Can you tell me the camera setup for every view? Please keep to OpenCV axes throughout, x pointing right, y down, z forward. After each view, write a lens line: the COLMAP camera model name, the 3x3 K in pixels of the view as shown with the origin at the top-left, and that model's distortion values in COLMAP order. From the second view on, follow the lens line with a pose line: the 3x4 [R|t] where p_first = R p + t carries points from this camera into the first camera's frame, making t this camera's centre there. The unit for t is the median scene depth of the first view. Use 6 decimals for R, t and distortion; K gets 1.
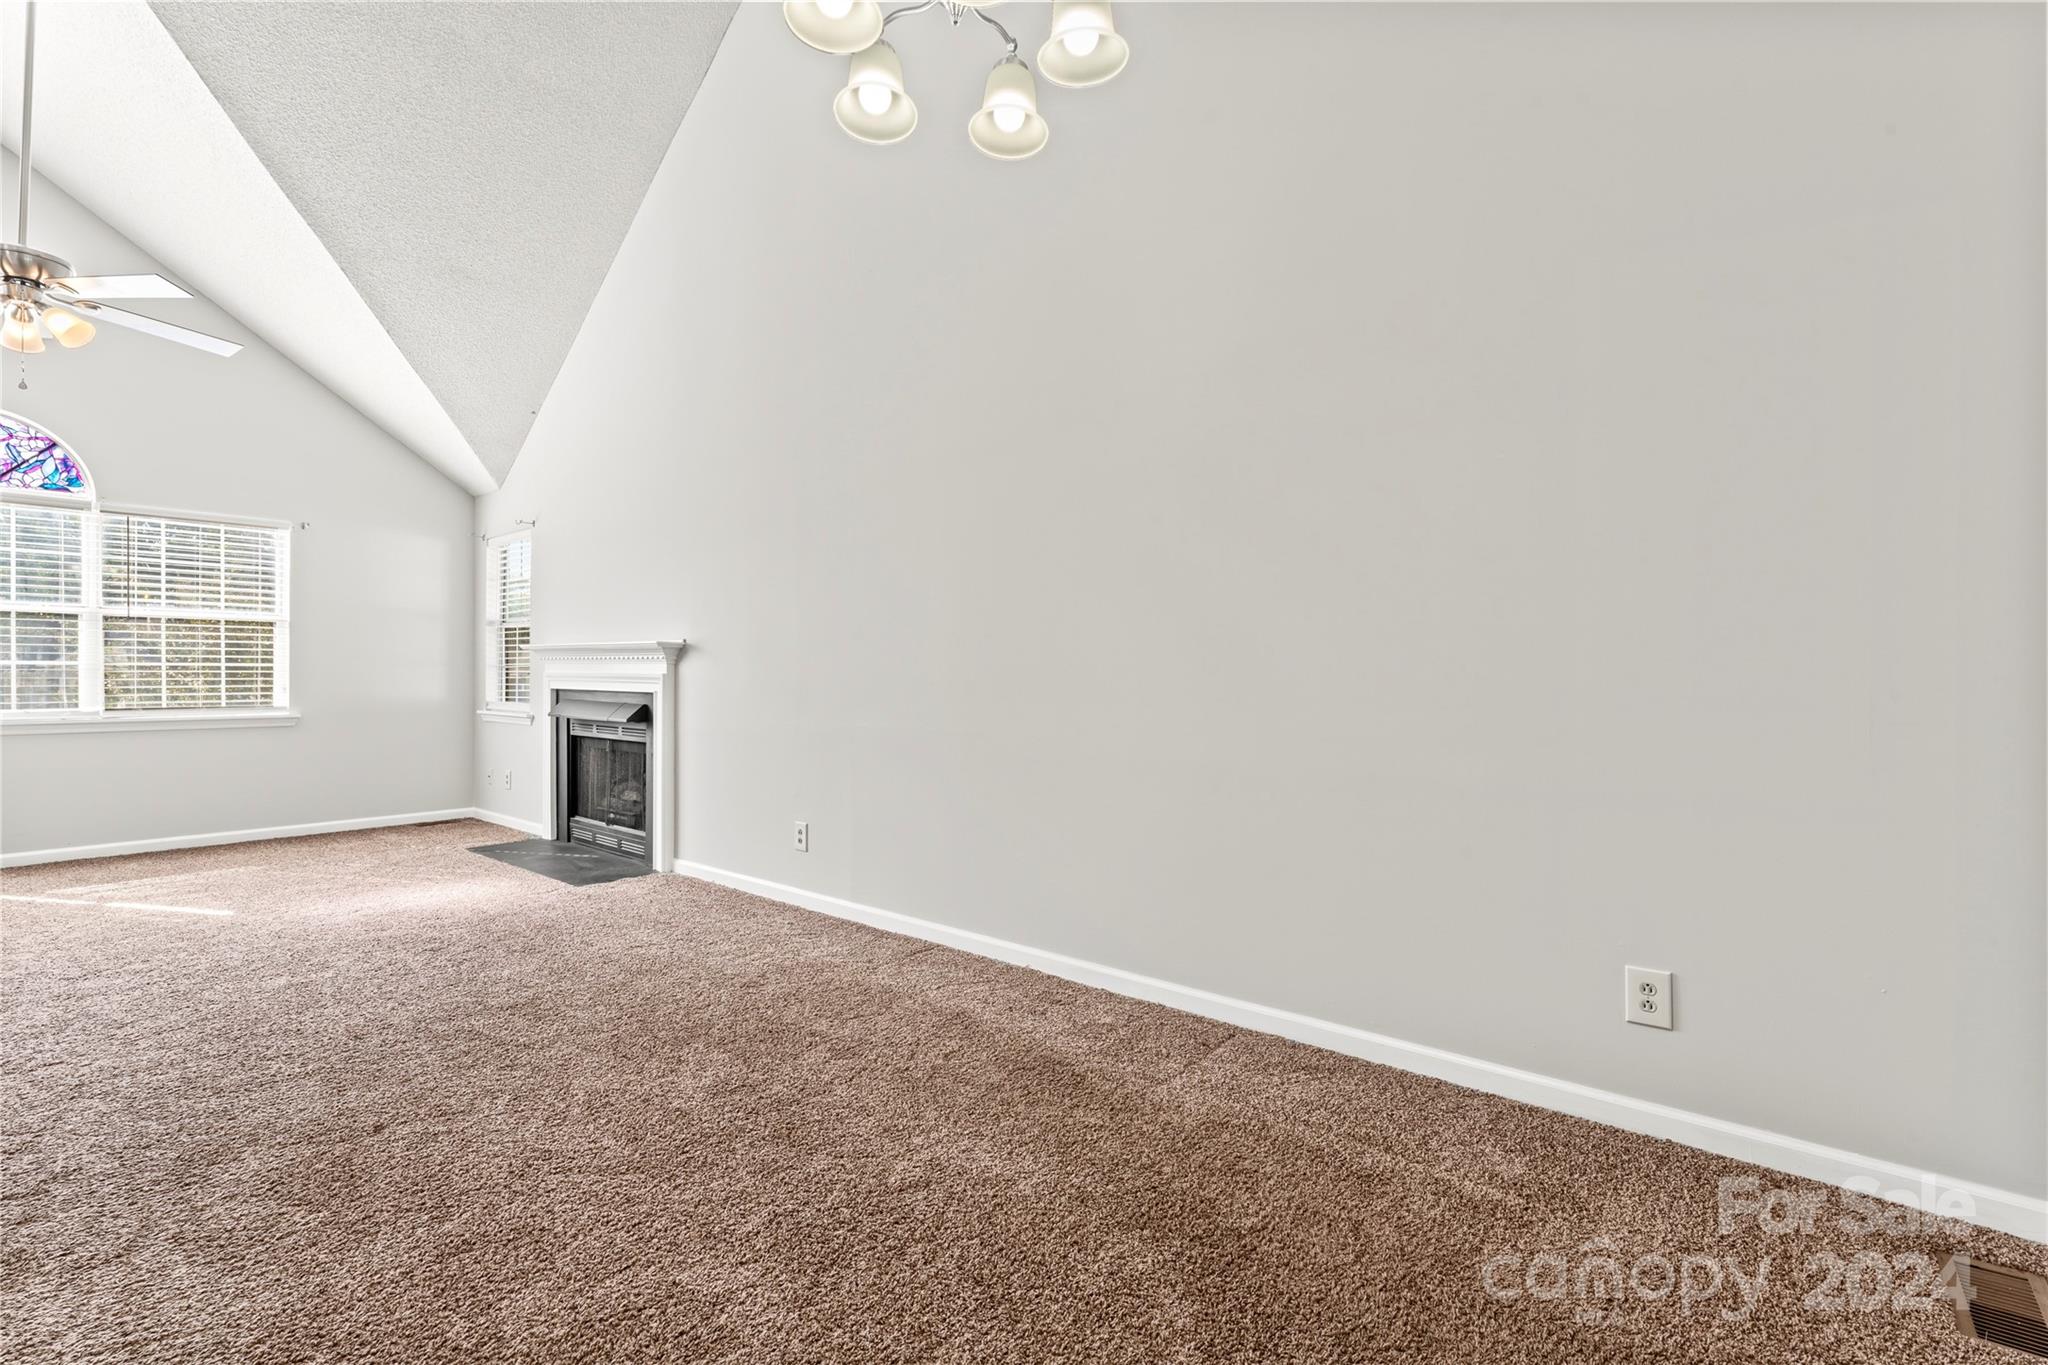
lens RADIAL K [[884.1, 0, 1025.4], [0, 884.1, 680.8], [0, 0, 1]] dist [-0.007709, 0.000606]
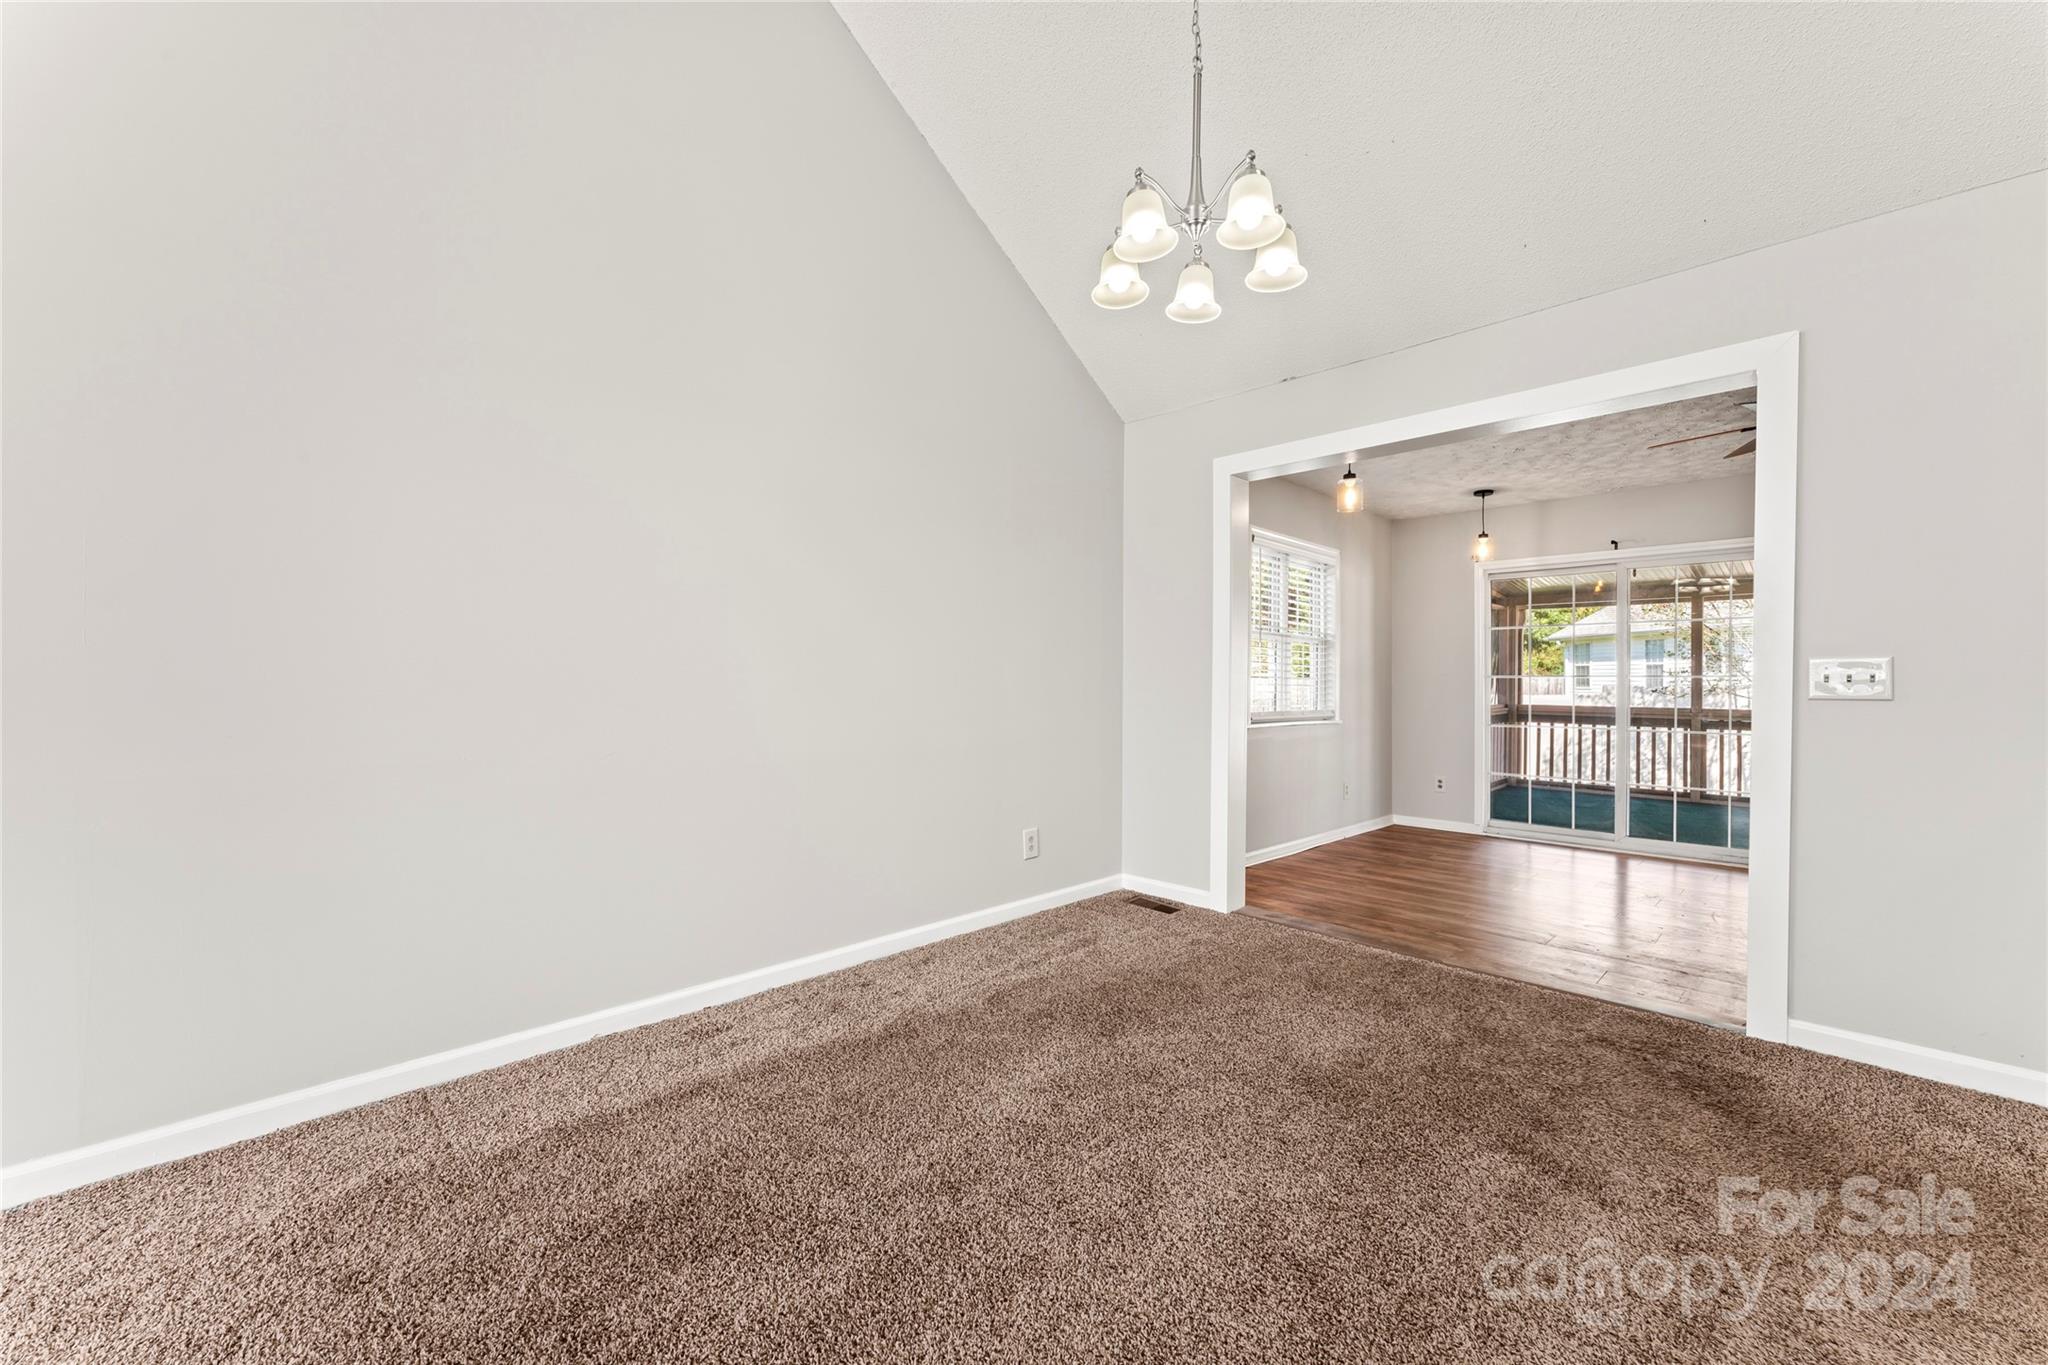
lens RADIAL K [[801.4, 0, 1020.9], [0, 801.4, 680.6], [0, 0, 1]] dist [0.001092, 0.000117]
pose [[0.131655, -0.012772, 0.991213, -0.867632], [0.003225, 0.999917, 0.012456, -0.019422], [-0.991290, 0.001557, 0.131686, 0.652237]]
